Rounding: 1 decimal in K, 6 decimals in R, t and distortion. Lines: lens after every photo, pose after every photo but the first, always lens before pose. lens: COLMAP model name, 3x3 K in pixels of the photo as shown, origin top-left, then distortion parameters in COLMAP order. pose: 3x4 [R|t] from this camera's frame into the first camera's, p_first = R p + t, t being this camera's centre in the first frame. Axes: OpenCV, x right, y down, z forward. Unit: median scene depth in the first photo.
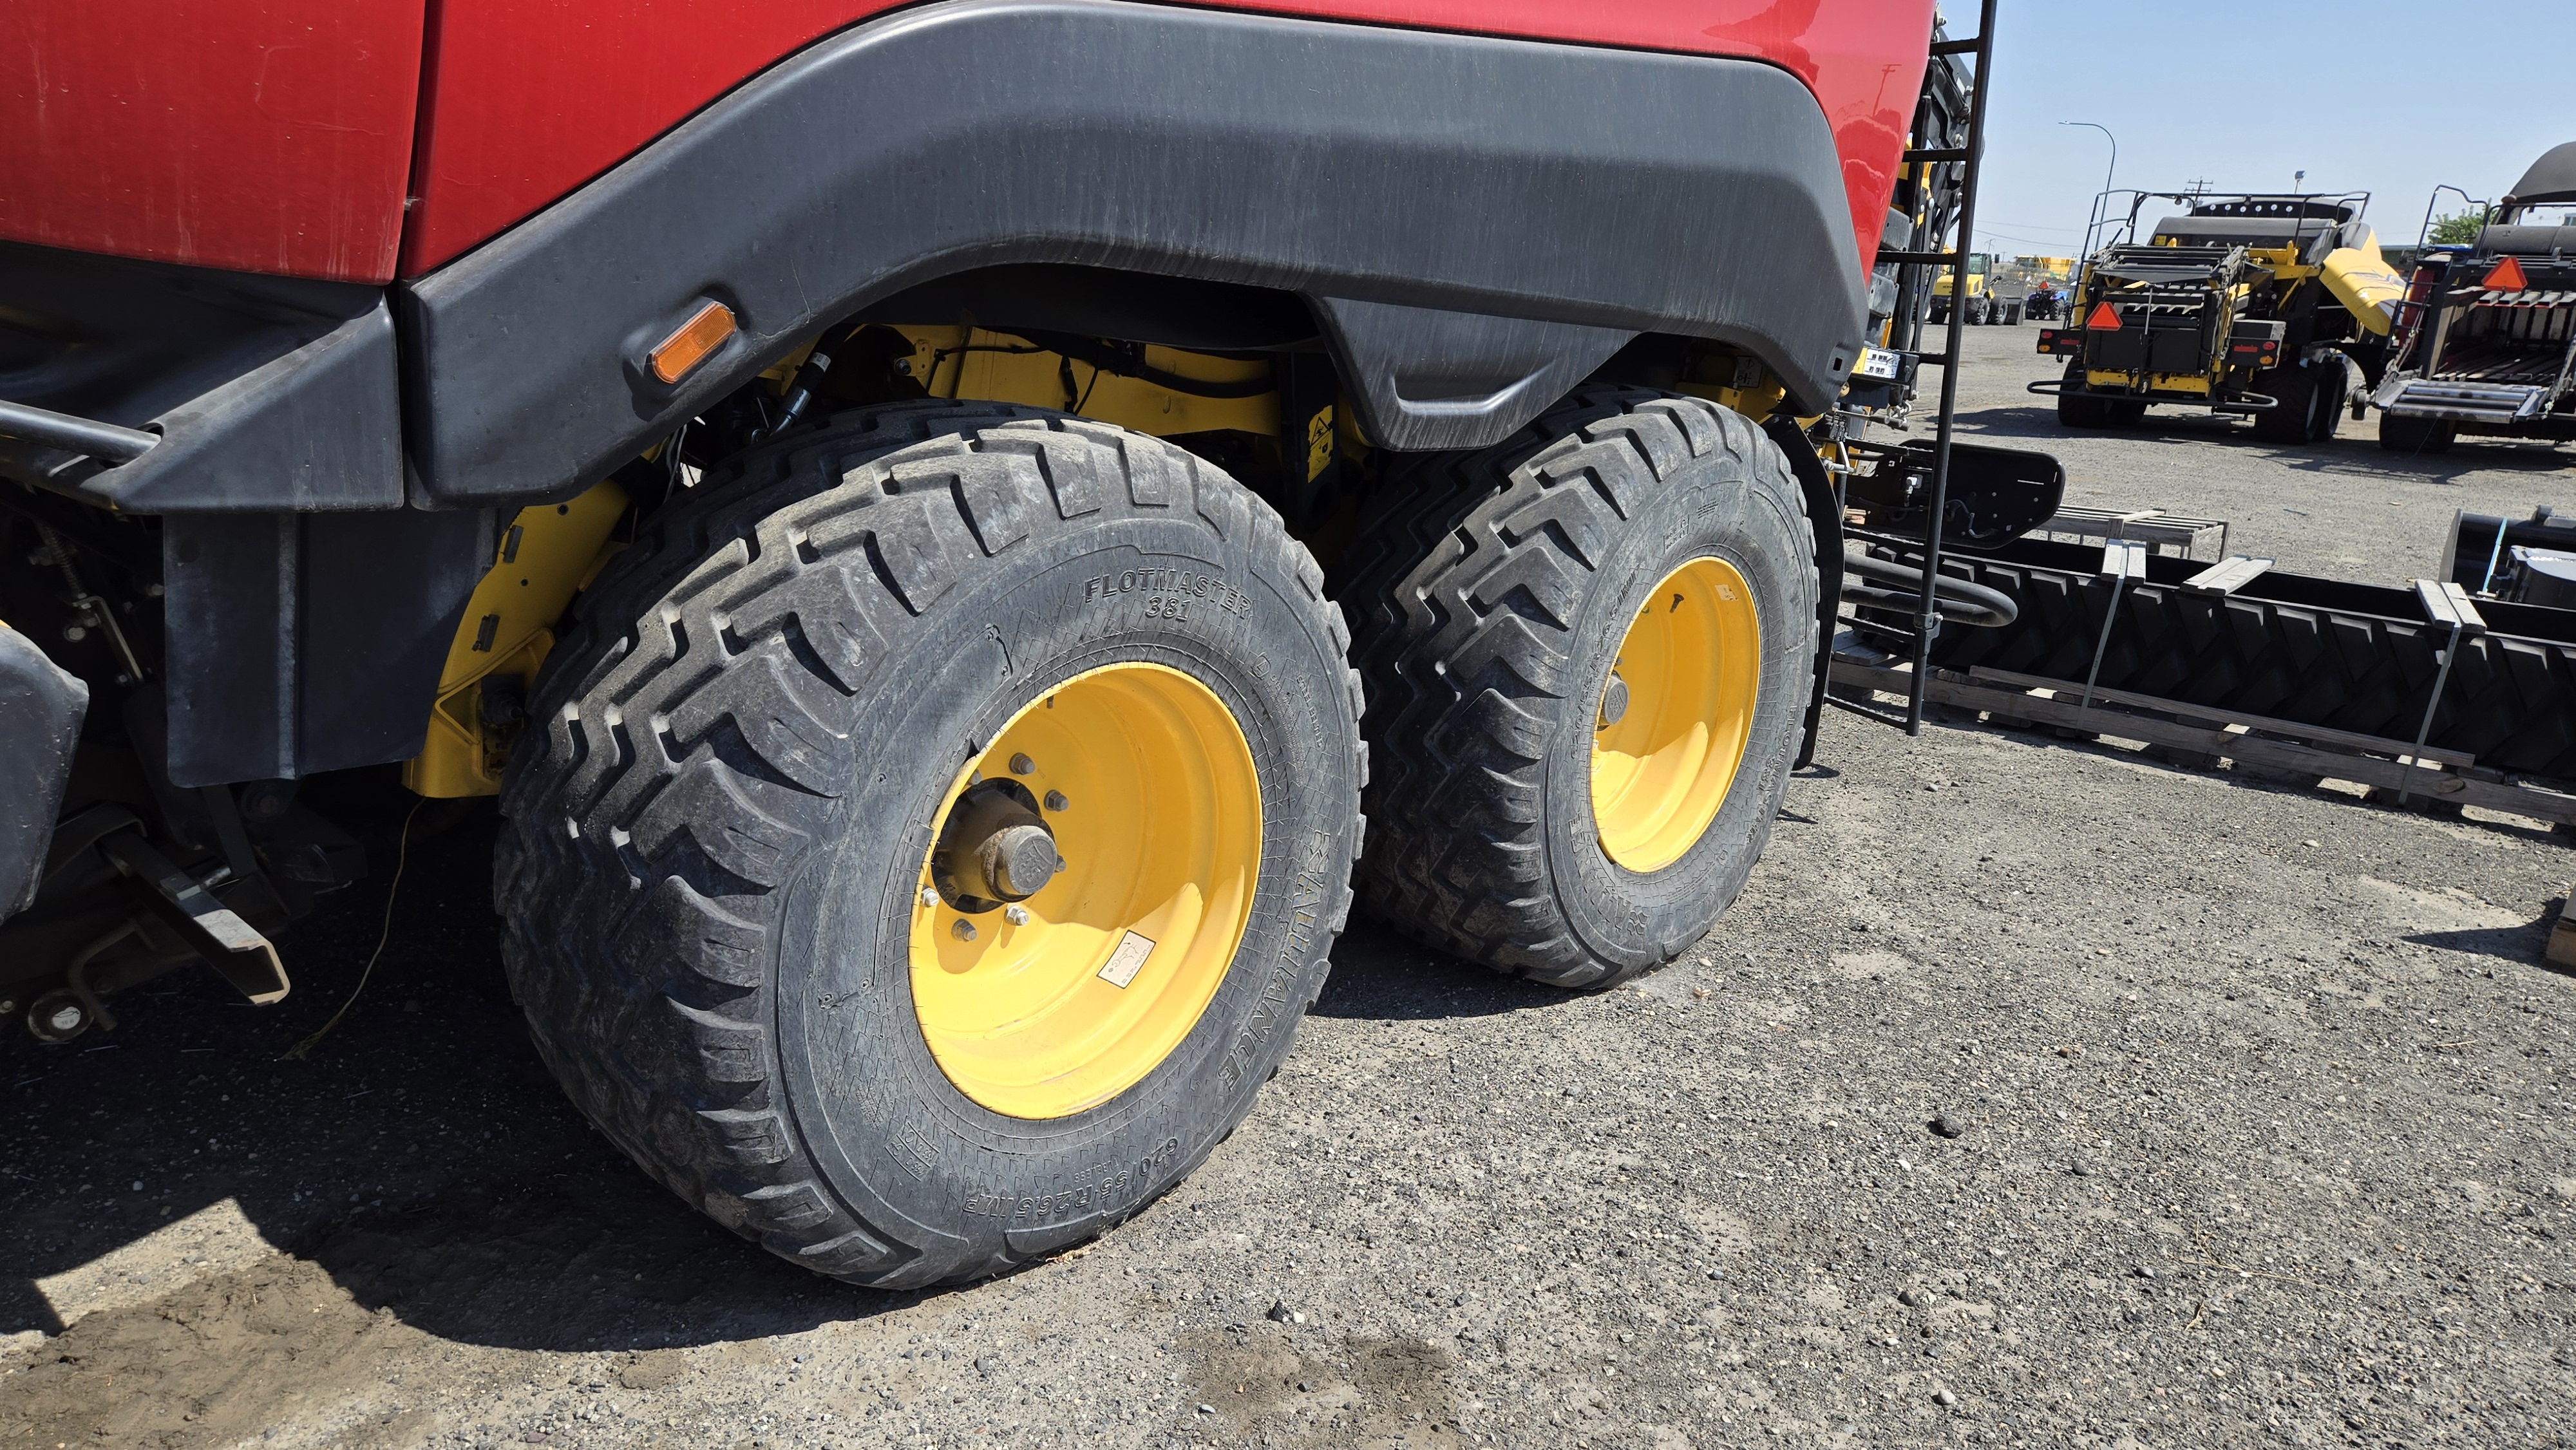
lens RADIAL K [[1659.2, 0, 1288.0], [0, 1659.2, 725.0], [0, 0, 1]] dist [0.049411, -0.000032]
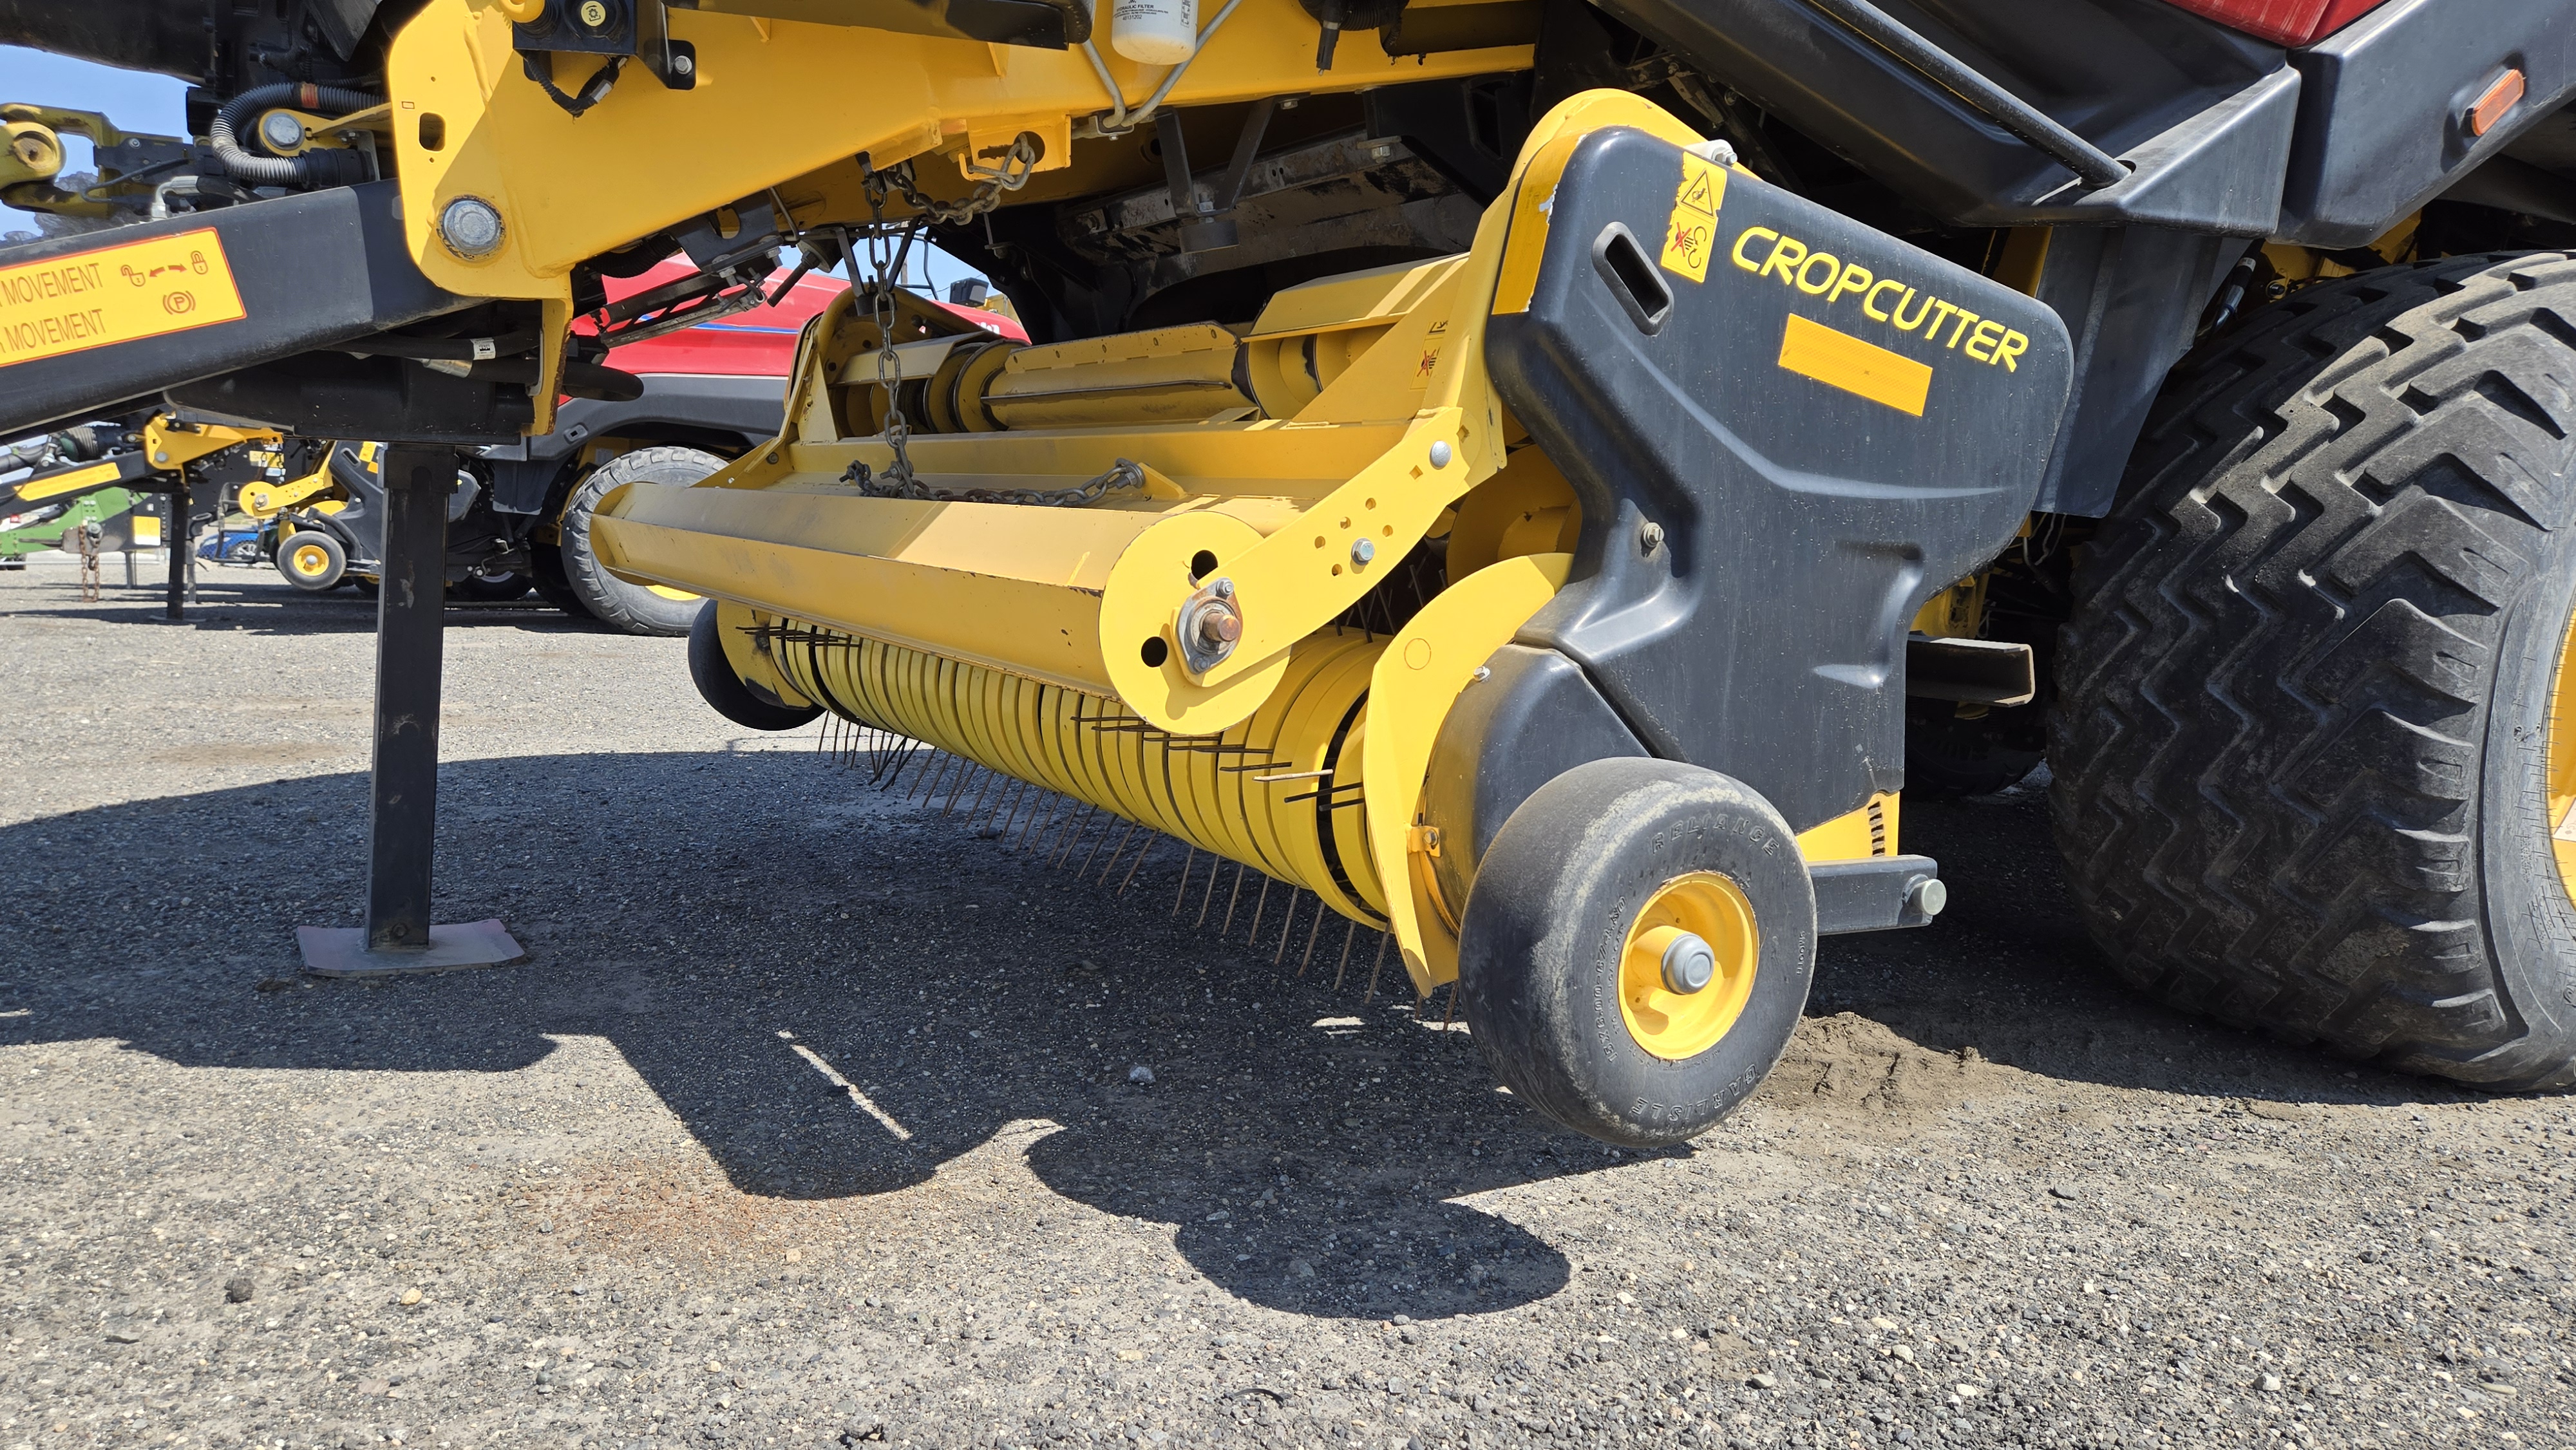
lens RADIAL K [[1707.5, 0, 1288.0], [0, 1707.5, 725.0], [0, 0, 1]] dist [-0.005939, -0.004657]
pose [[0.959317, 0.008965, -0.282188, -0.749668], [-0.056312, 0.985489, -0.160127, 0.391892], [0.276657, 0.169503, 0.945901, -0.242066]]
